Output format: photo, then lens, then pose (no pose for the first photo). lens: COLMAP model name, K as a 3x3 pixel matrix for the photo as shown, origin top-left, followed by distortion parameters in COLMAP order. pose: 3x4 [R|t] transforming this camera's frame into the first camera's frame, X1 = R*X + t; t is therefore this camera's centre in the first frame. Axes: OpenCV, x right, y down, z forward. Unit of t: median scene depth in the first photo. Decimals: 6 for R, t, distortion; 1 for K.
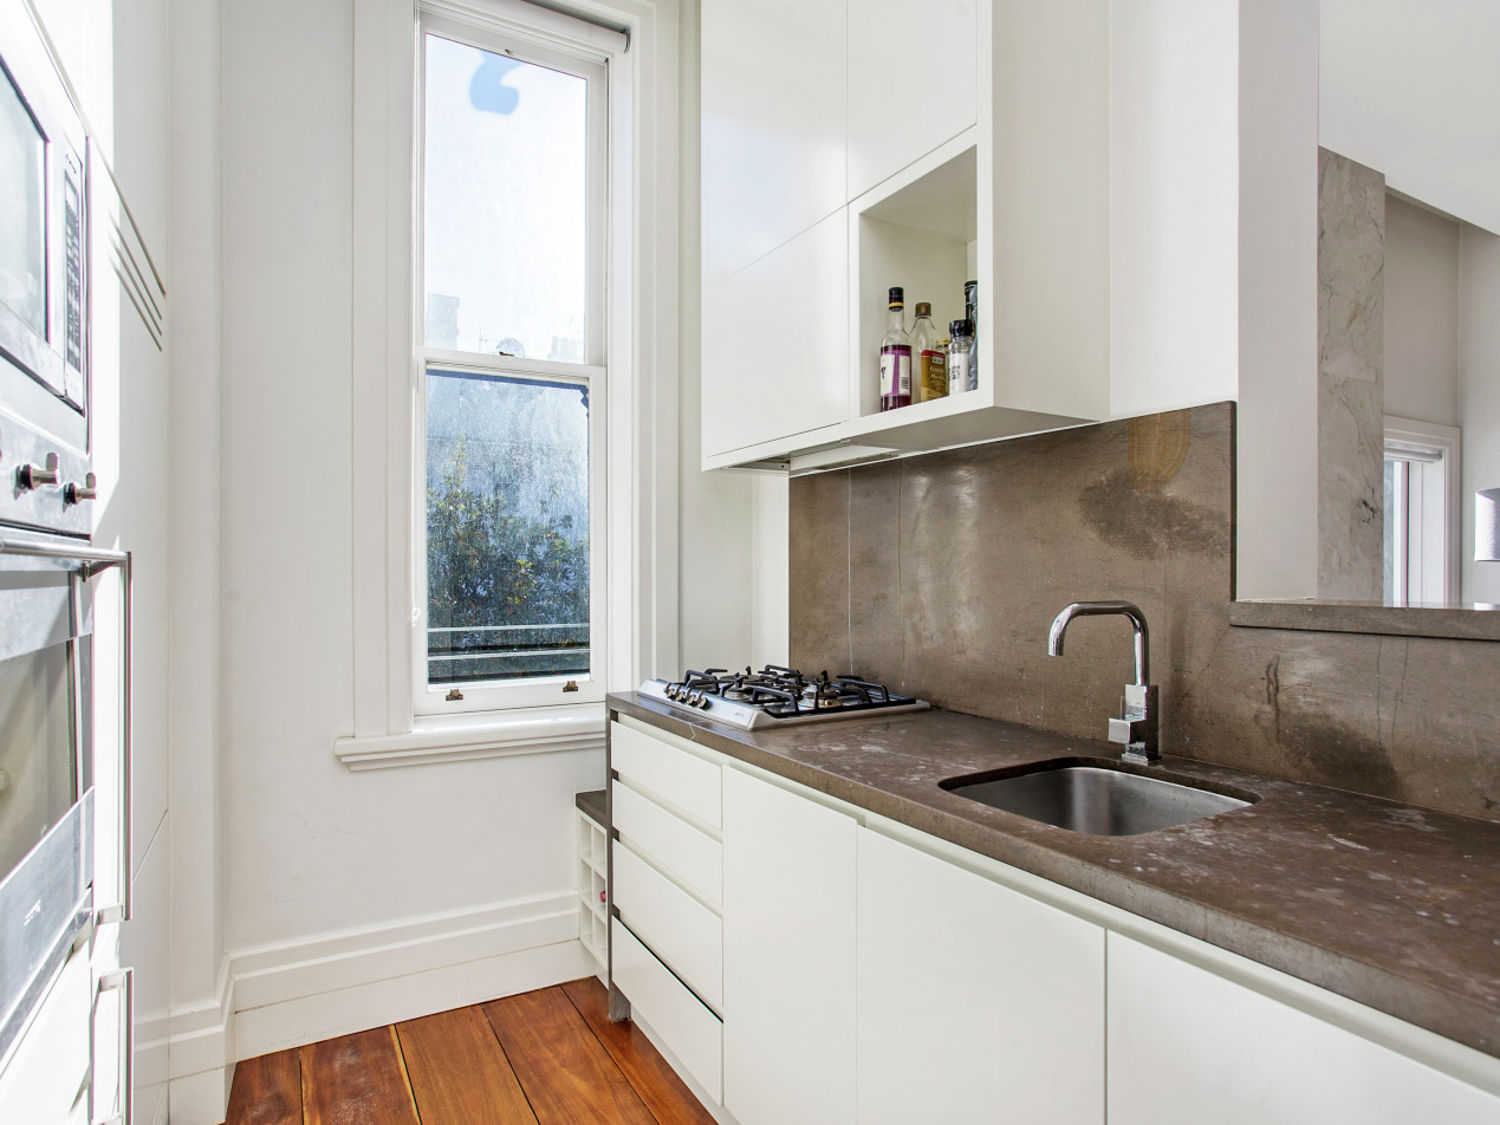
lens RADIAL K [[855.0, 0, 751.0], [0, 855.0, 576.3], [0, 0, 1]] dist [-0.008177, 0.002209]
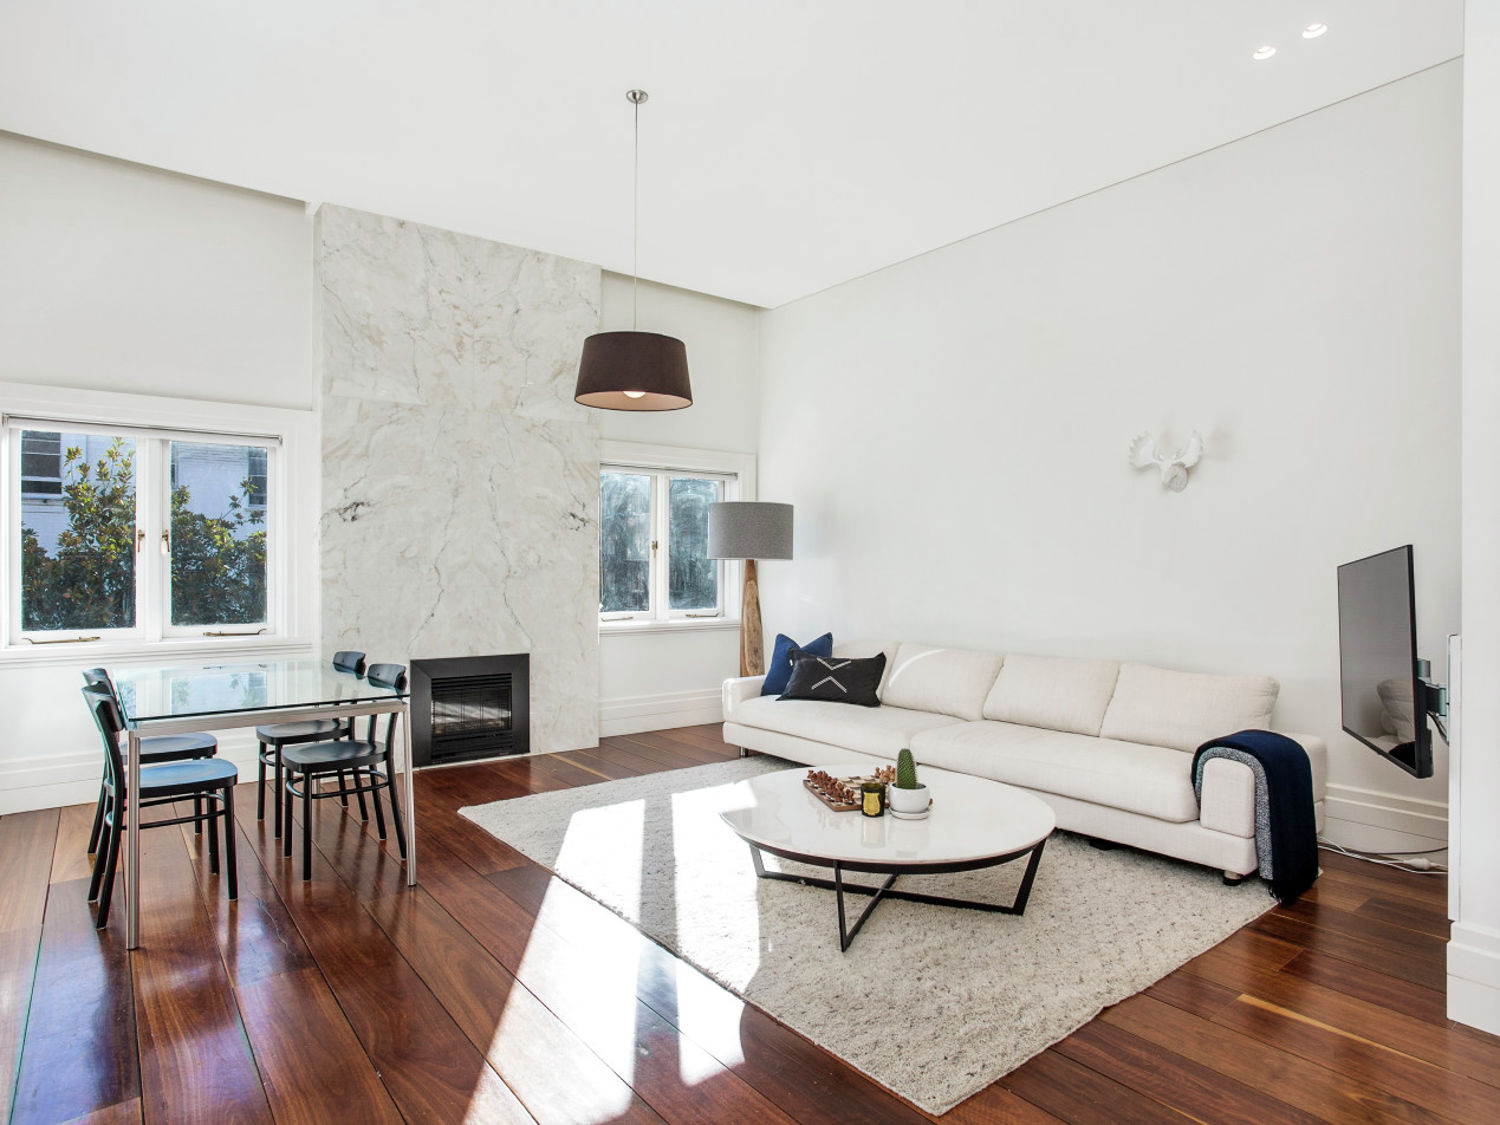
lens RADIAL K [[855.0, 0, 748.7], [0, 855.0, 550.5], [0, 0, 1]] dist [-0.008177, 0.002209]
pose [[0.986707, 0.002719, 0.162489, 0.779246], [0.000227, 0.999836, -0.018108, -0.007487], [-0.162512, 0.017904, 0.986544, -0.340550]]
